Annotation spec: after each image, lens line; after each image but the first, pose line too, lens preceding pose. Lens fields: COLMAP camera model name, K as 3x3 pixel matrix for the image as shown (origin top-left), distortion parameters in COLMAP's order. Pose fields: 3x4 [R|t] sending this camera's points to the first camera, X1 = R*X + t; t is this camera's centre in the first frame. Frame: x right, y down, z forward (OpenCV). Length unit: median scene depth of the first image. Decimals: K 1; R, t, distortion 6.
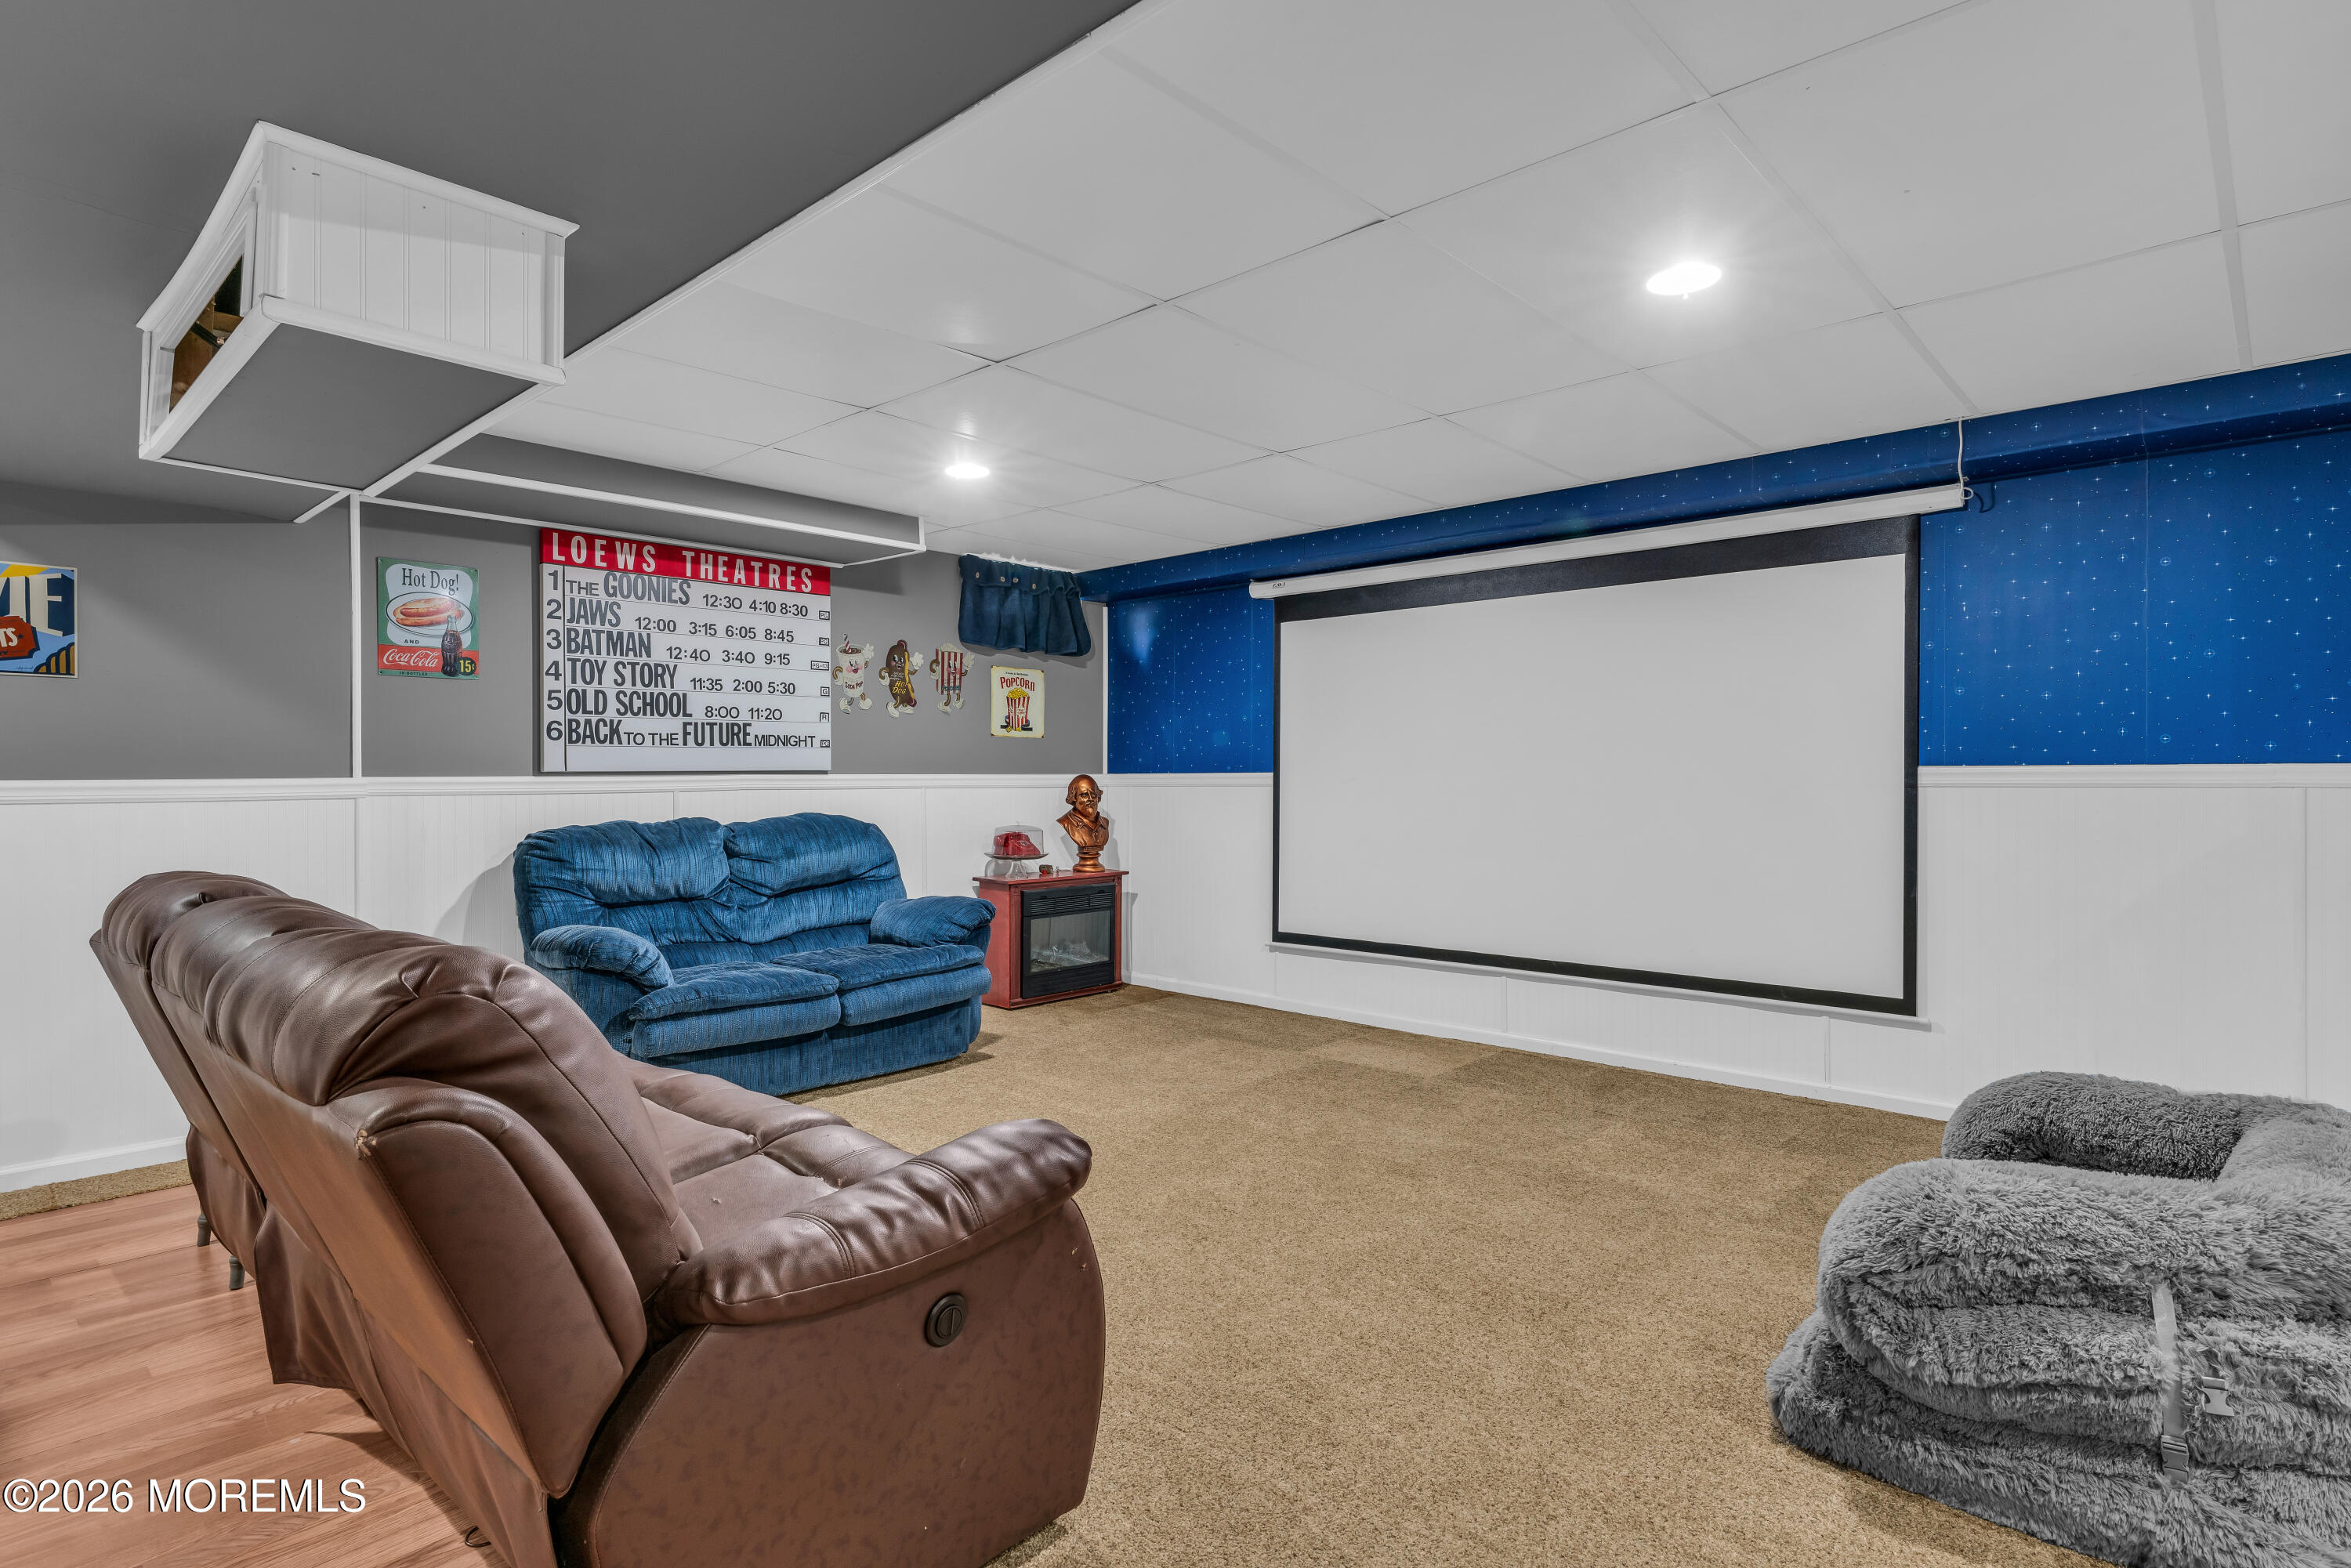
lens RADIAL K [[1193.1, 0, 1175.5], [0, 1193.1, 784.0], [0, 0, 1]] dist [-0.000609, -0.000390]
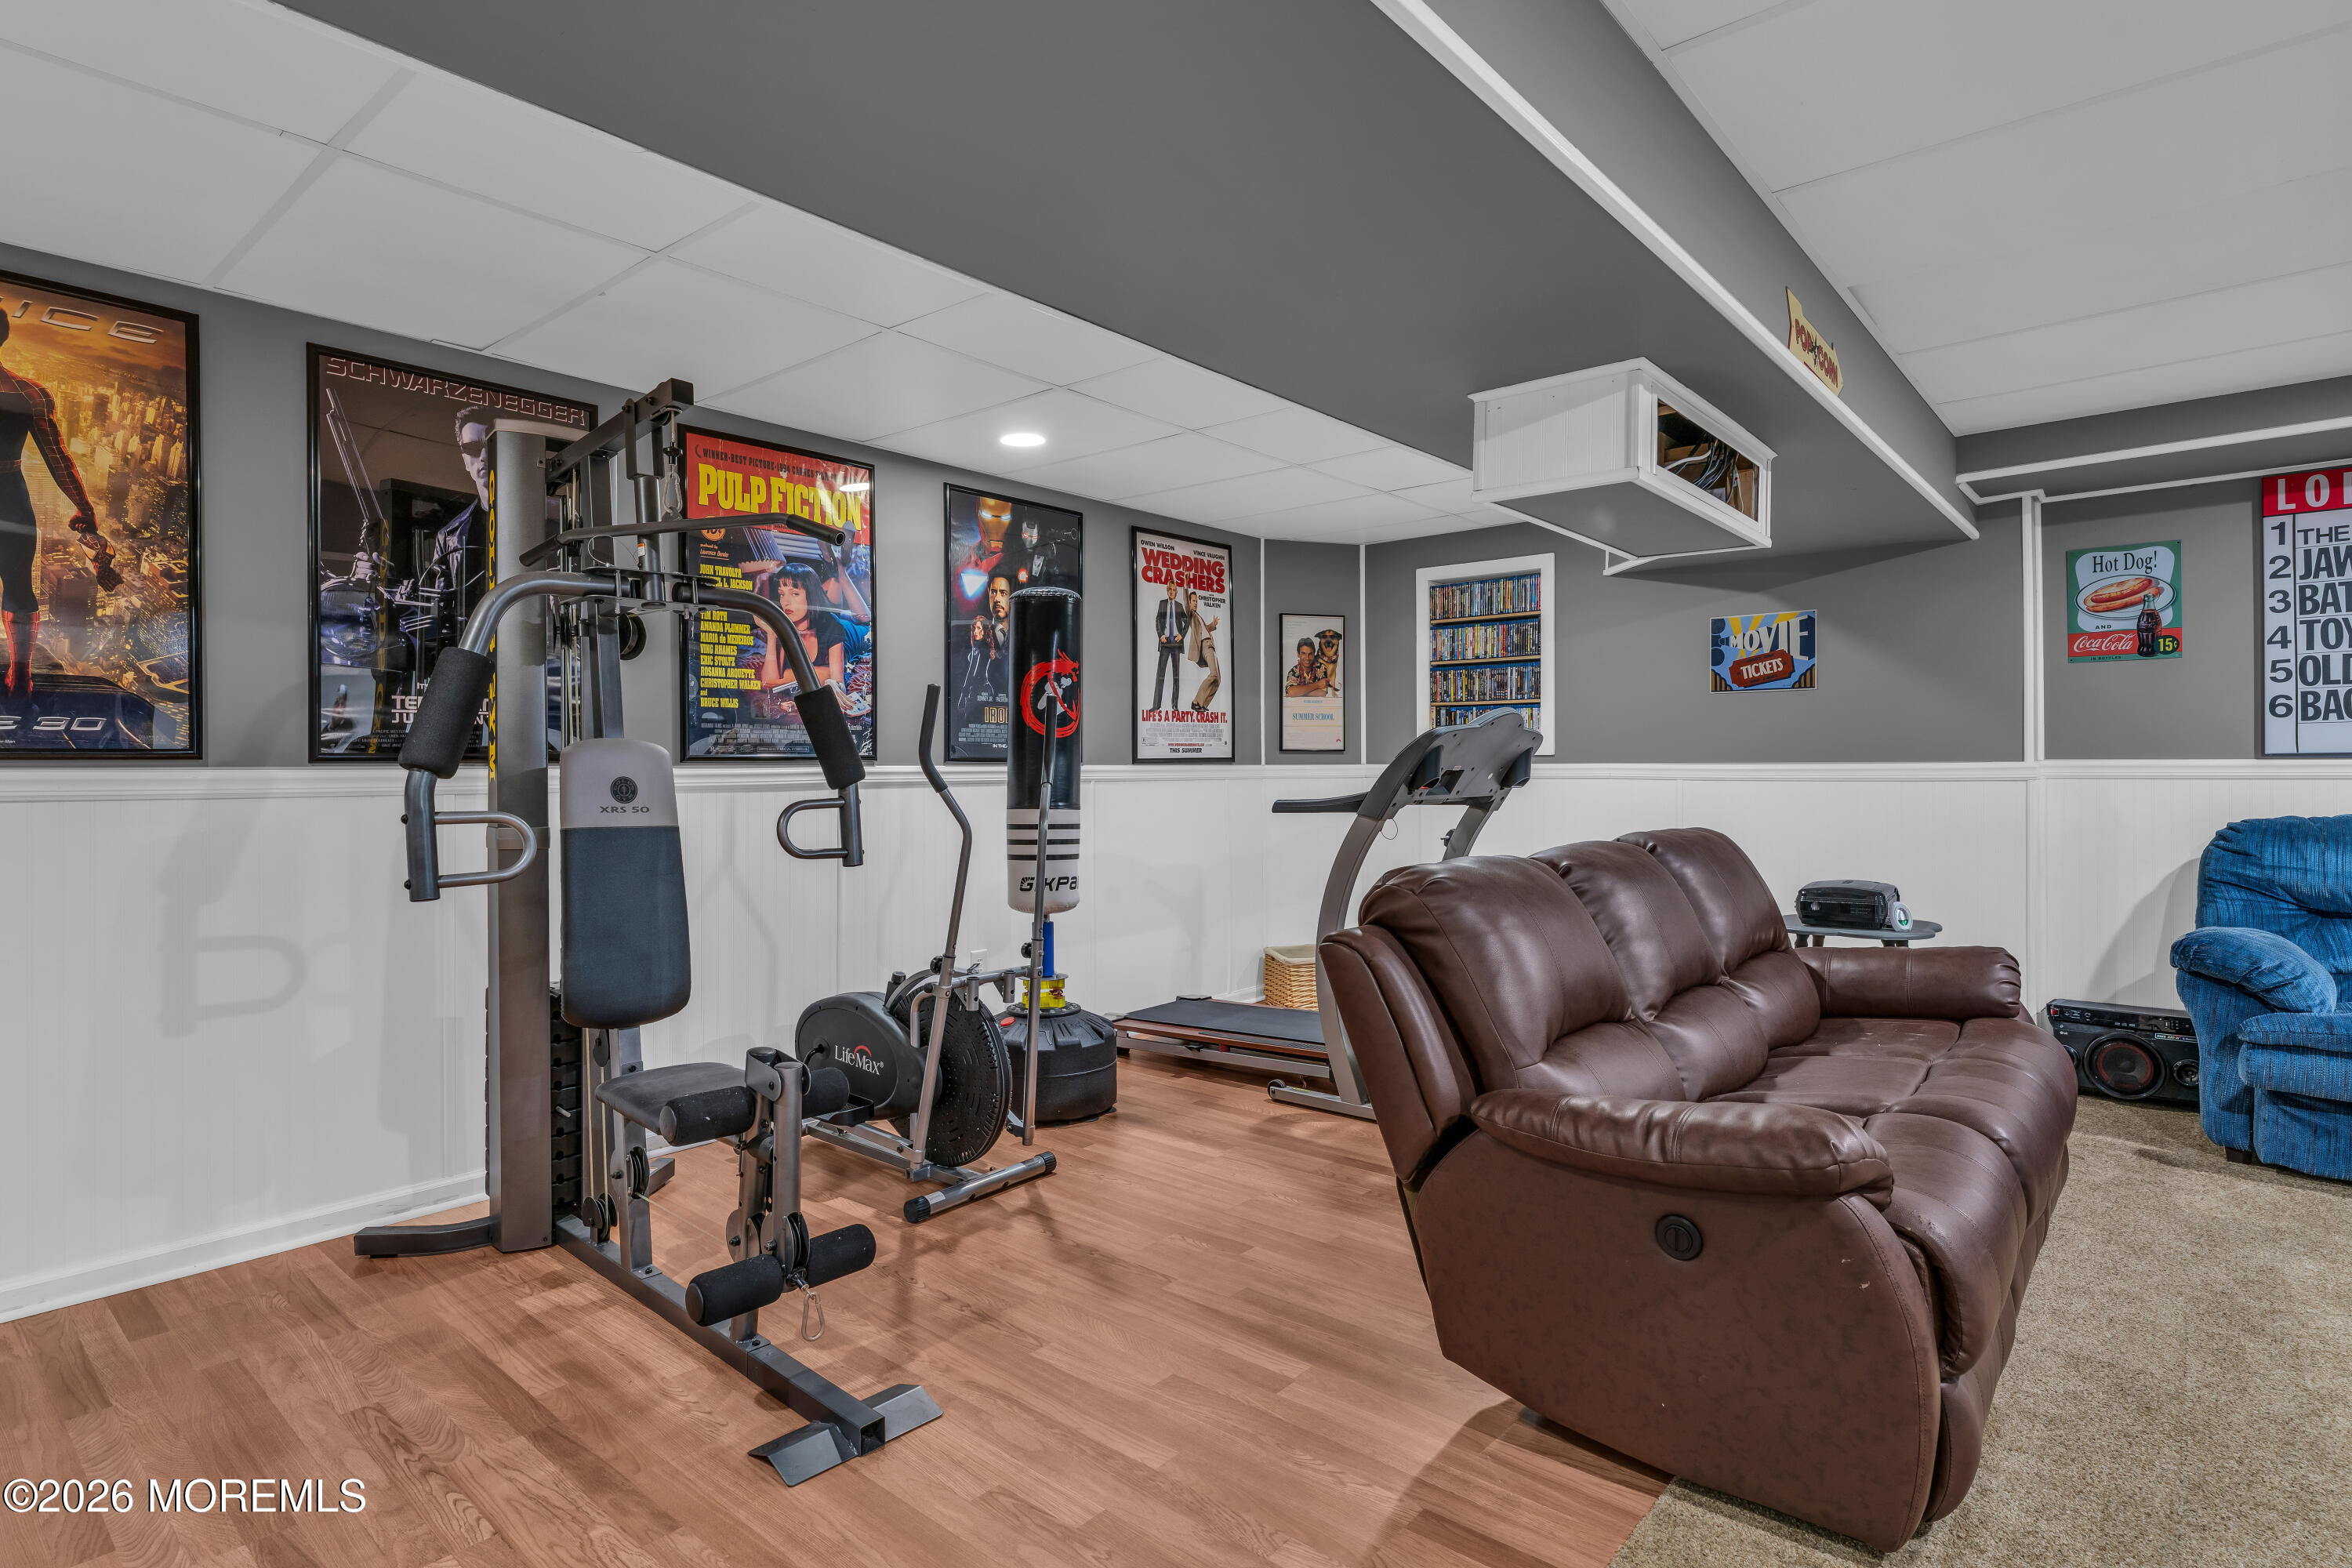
lens RADIAL K [[1193.6, 0, 1176.0], [0, 1193.6, 784.0], [0, 0, 1]] dist [-0.000609, -0.000390]
pose [[0.030993, 0.018503, -0.999348, 0.328788], [-0.000405, 0.999829, 0.018499, -0.003898], [0.999520, -0.000169, 0.030995, 0.167511]]
